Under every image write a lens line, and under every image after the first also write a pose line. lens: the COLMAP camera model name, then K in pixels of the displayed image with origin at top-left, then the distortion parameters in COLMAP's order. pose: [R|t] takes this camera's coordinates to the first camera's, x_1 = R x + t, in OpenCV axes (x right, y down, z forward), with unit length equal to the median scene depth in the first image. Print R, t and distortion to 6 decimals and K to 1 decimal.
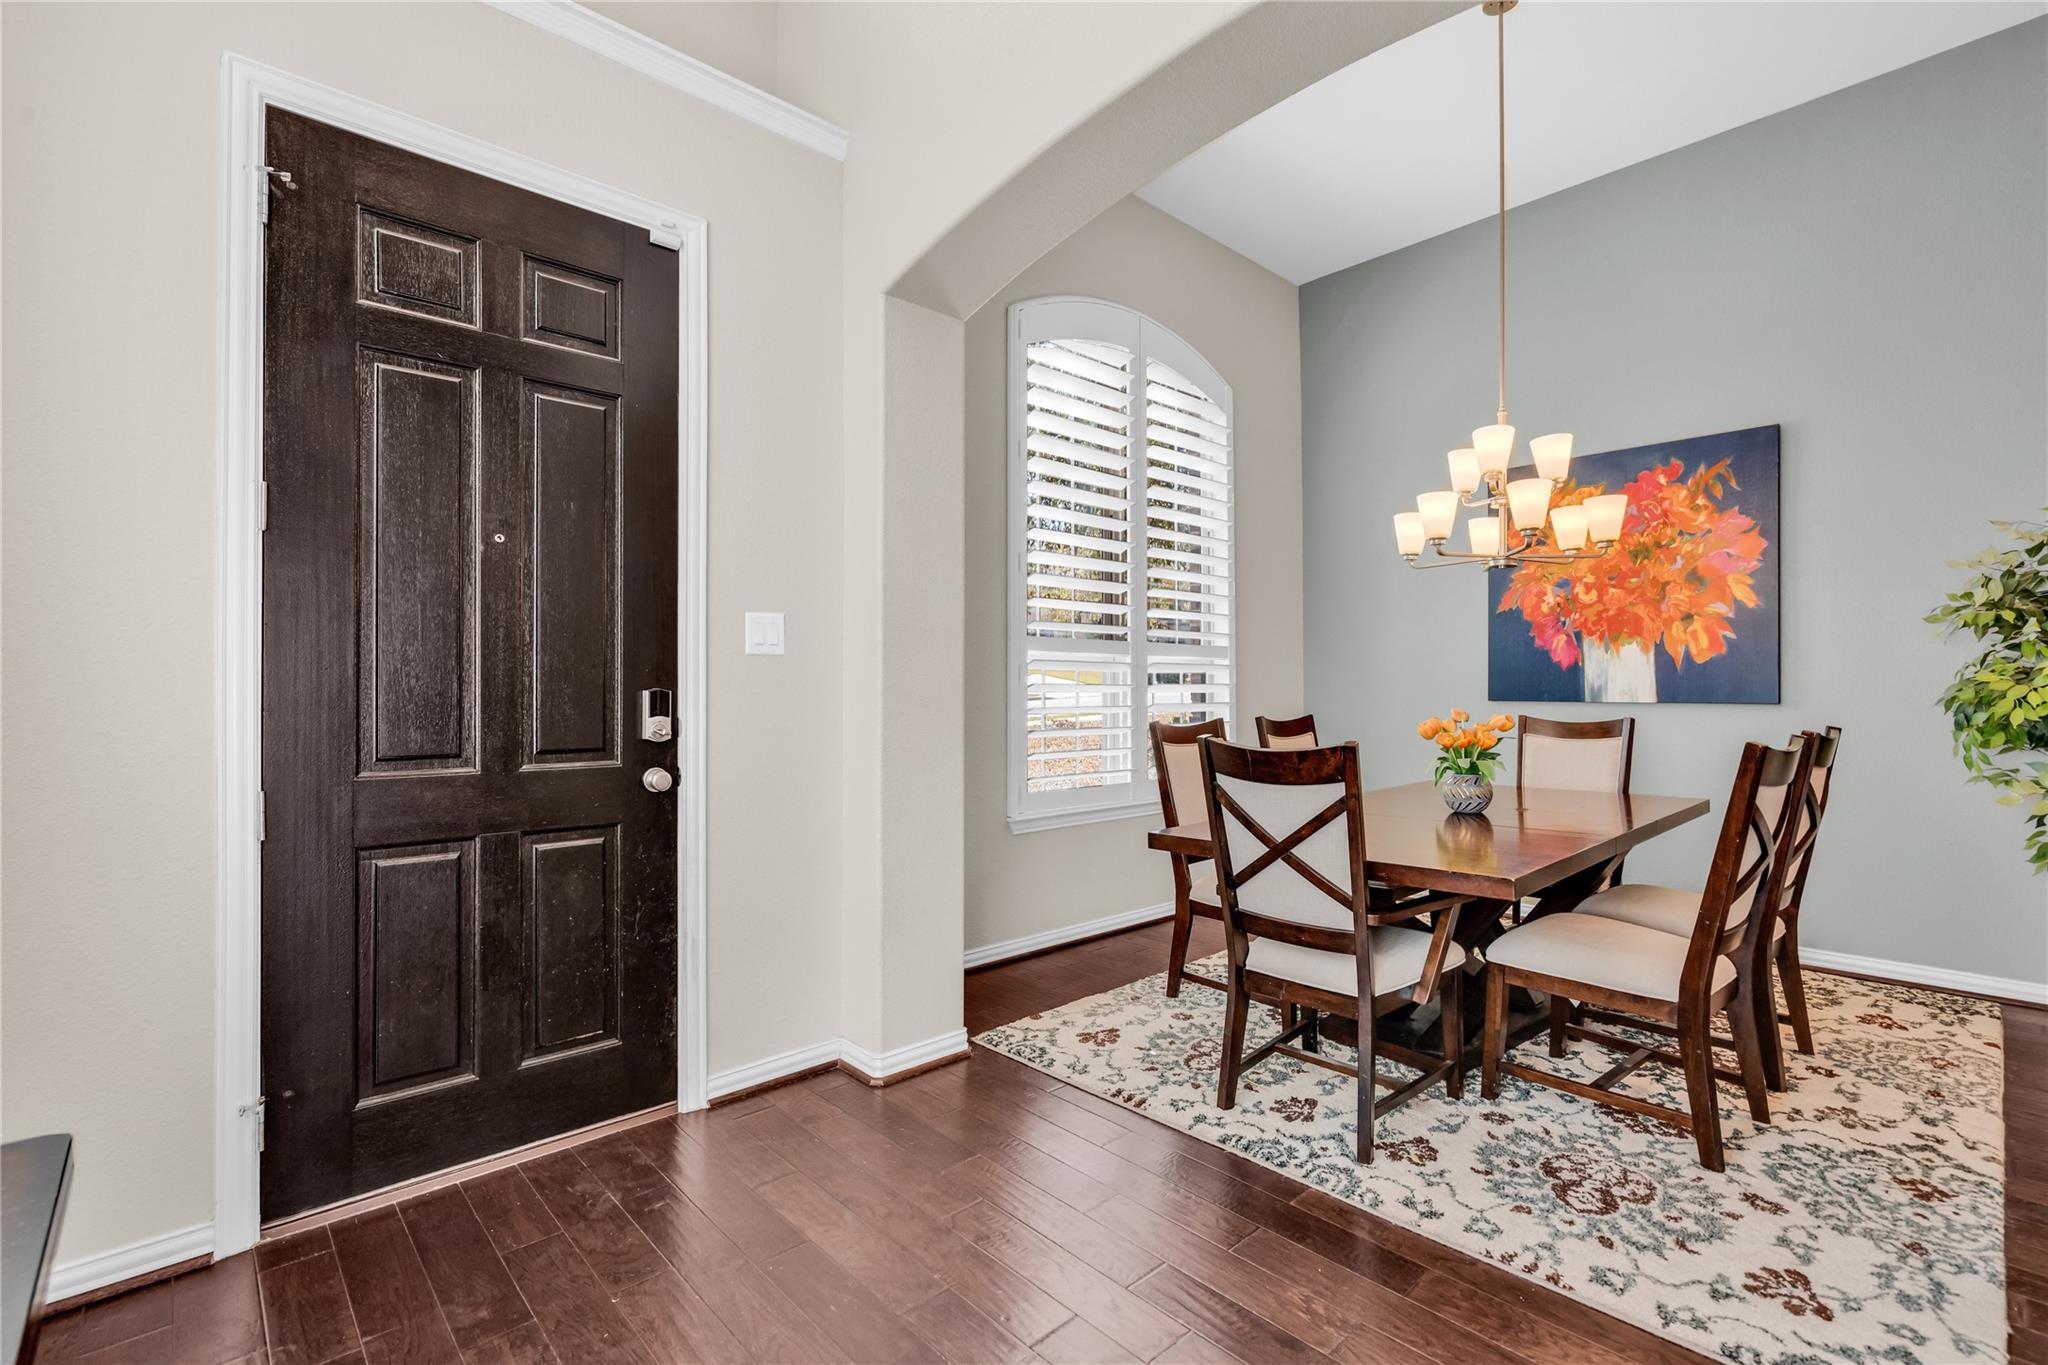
lens RADIAL K [[918.9, 0, 1024.5], [0, 918.9, 684.1], [0, 0, 1]] dist [0.002699, -0.000221]
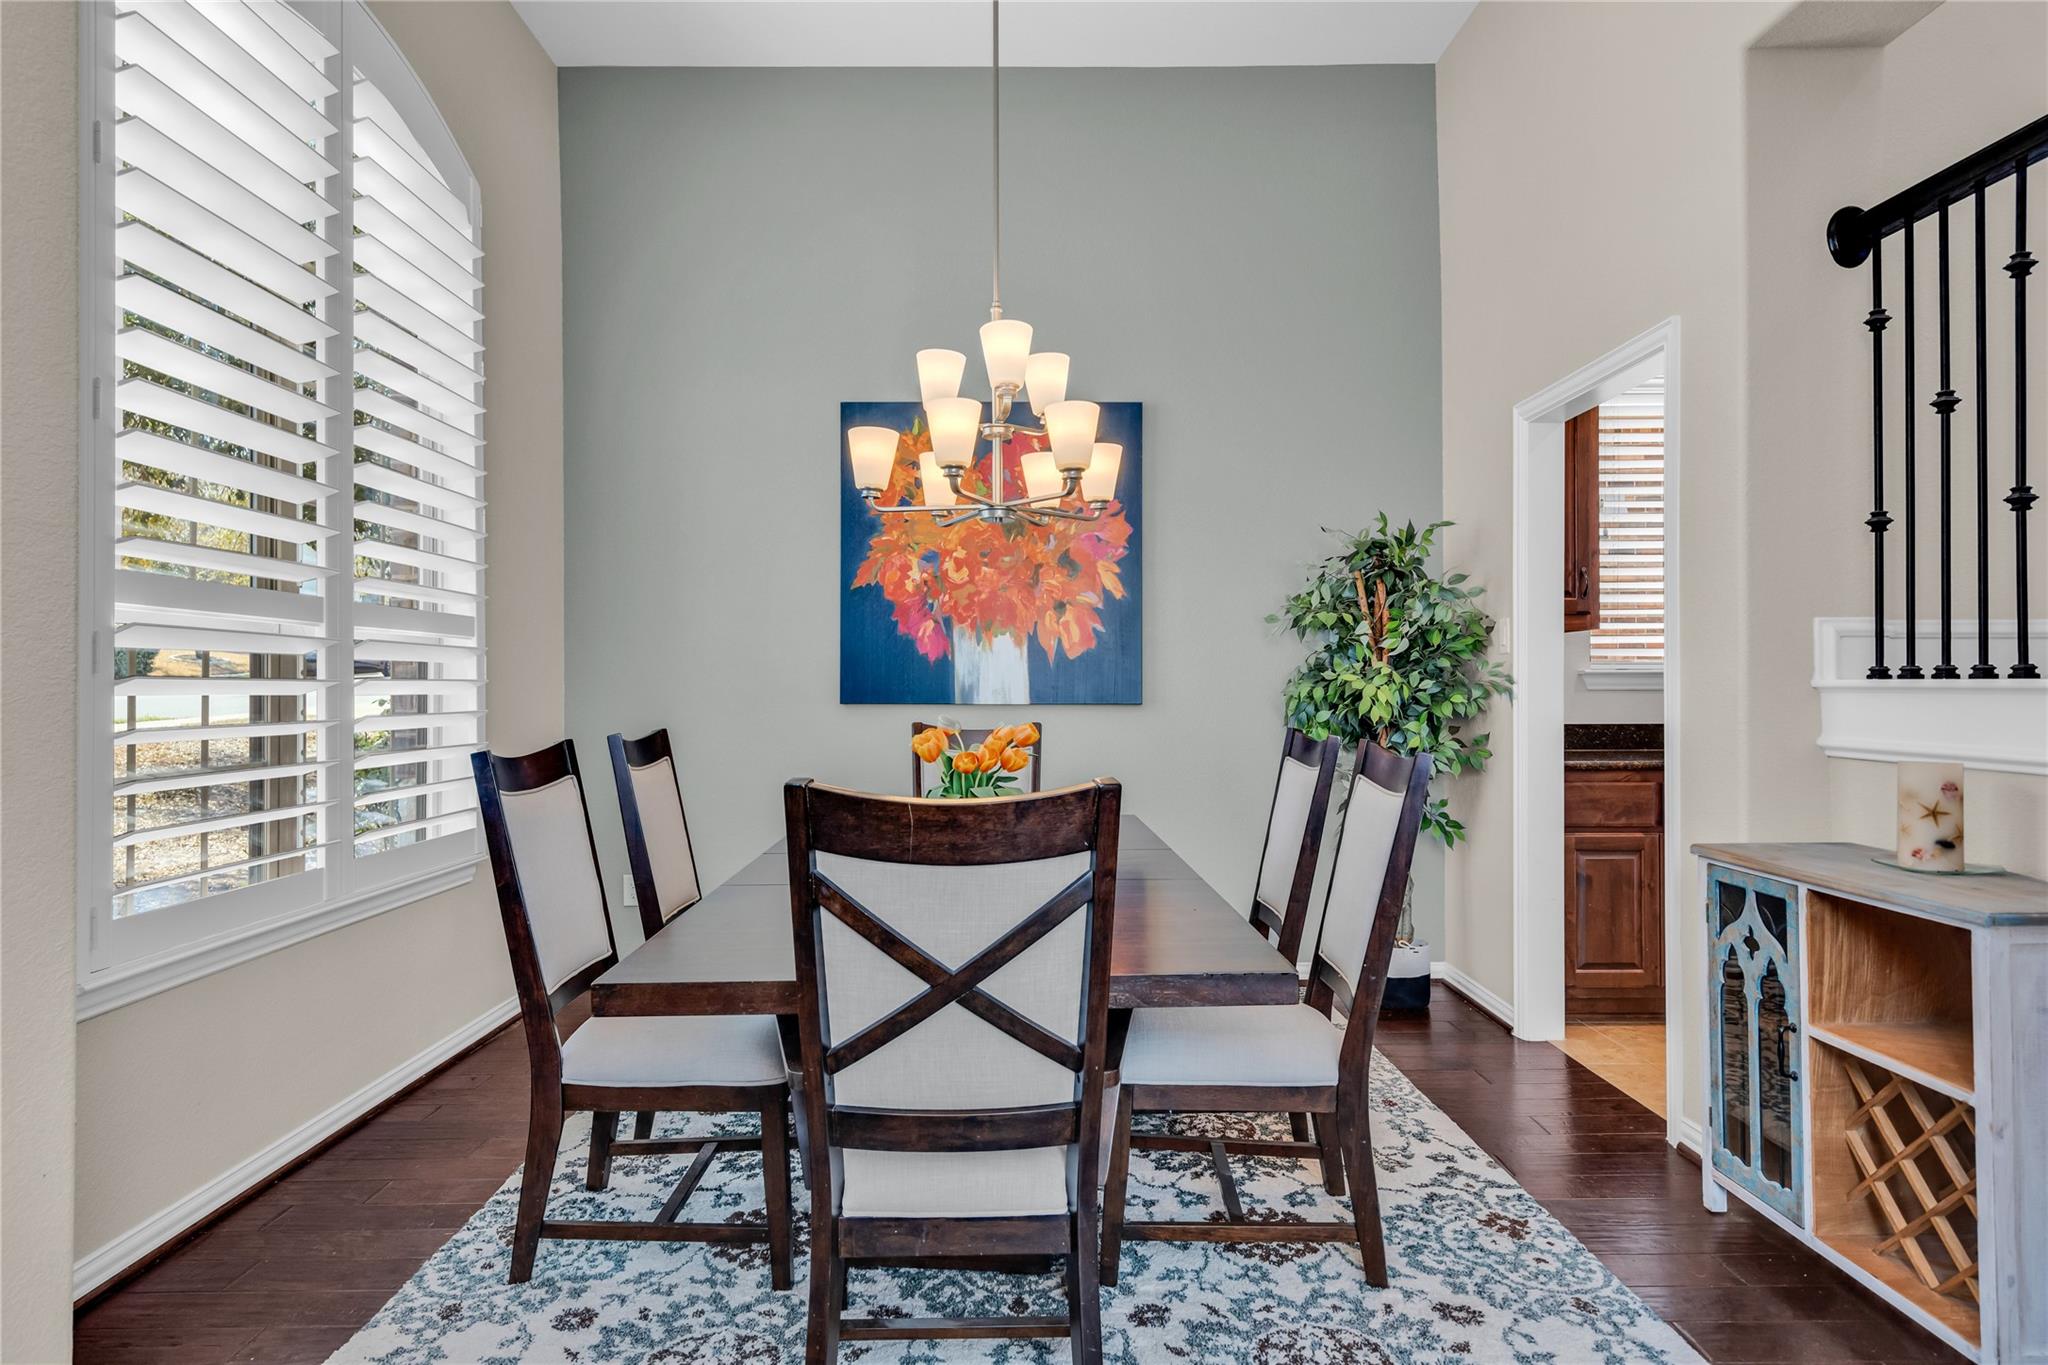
lens RADIAL K [[1148.0, 0, 1022.2], [0, 1148.0, 680.2], [0, 0, 1]] dist [0.005582, 0.001564]
pose [[0.673070, 0.005284, 0.739560, -0.125242], [-0.003687, 0.999986, -0.003789, 0.002301], [-0.739569, -0.000176, 0.673080, 0.334739]]
